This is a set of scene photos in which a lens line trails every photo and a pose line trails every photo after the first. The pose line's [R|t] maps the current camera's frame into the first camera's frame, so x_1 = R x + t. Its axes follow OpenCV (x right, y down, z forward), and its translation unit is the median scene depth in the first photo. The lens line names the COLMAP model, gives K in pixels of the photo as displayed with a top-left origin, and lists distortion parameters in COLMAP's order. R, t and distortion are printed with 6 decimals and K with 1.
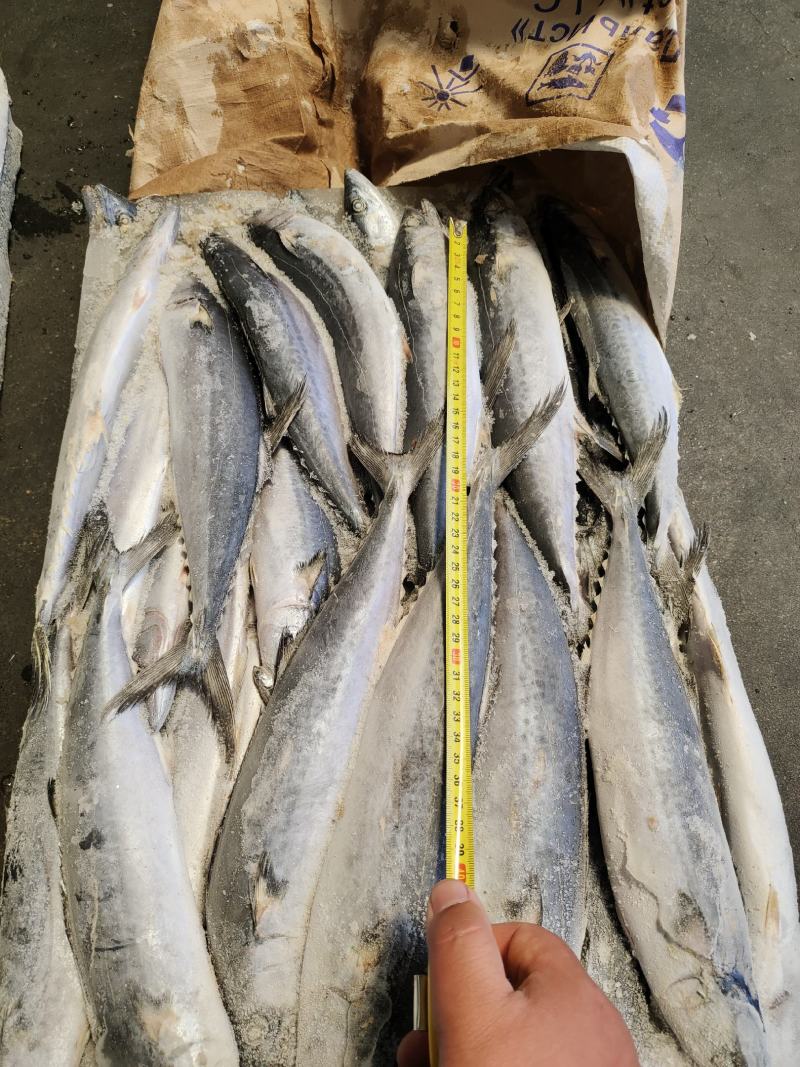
lens RADIAL K [[816.7, 0, 400.0], [0, 816.7, 533.5], [0, 0, 1]] dist [0.113665, -0.184967]
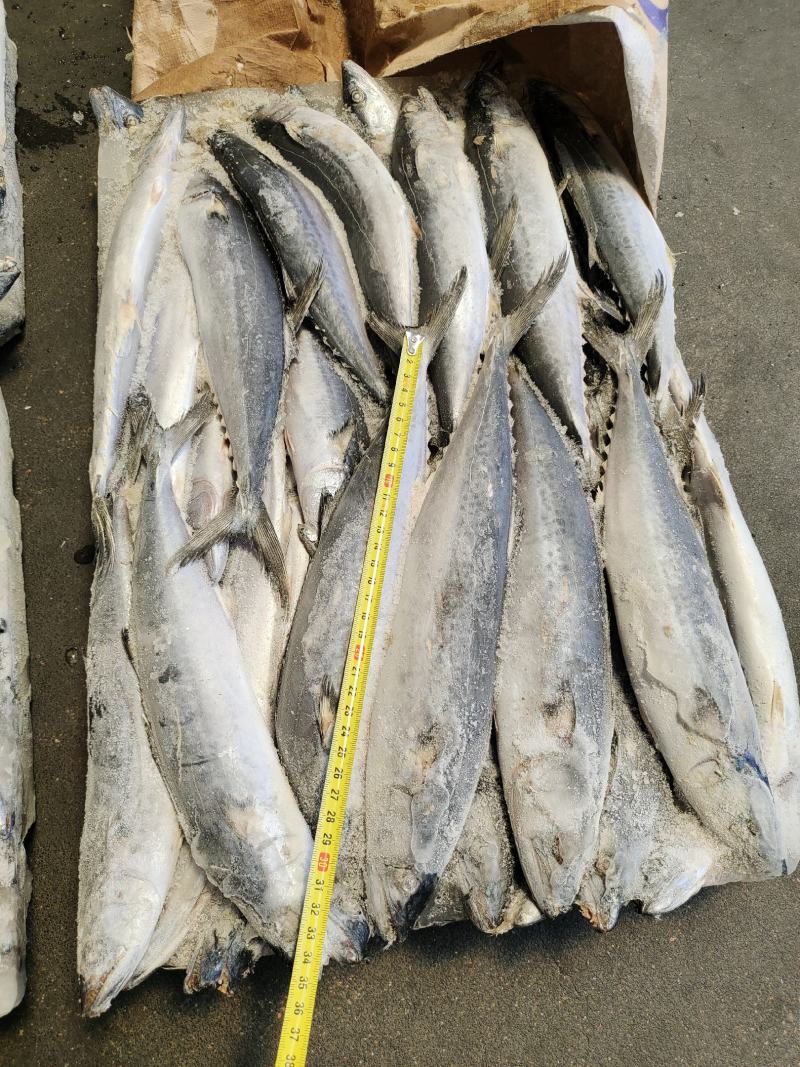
lens RADIAL K [[813.2, 0, 409.7], [0, 813.2, 532.0], [0, 0, 1]] dist [0.092594, -0.105124]
pose [[0.997721, -0.062508, 0.025395, -0.053967], [0.061046, 0.996632, 0.054760, 0.112681], [-0.028732, -0.053085, 0.998177, -0.076457]]
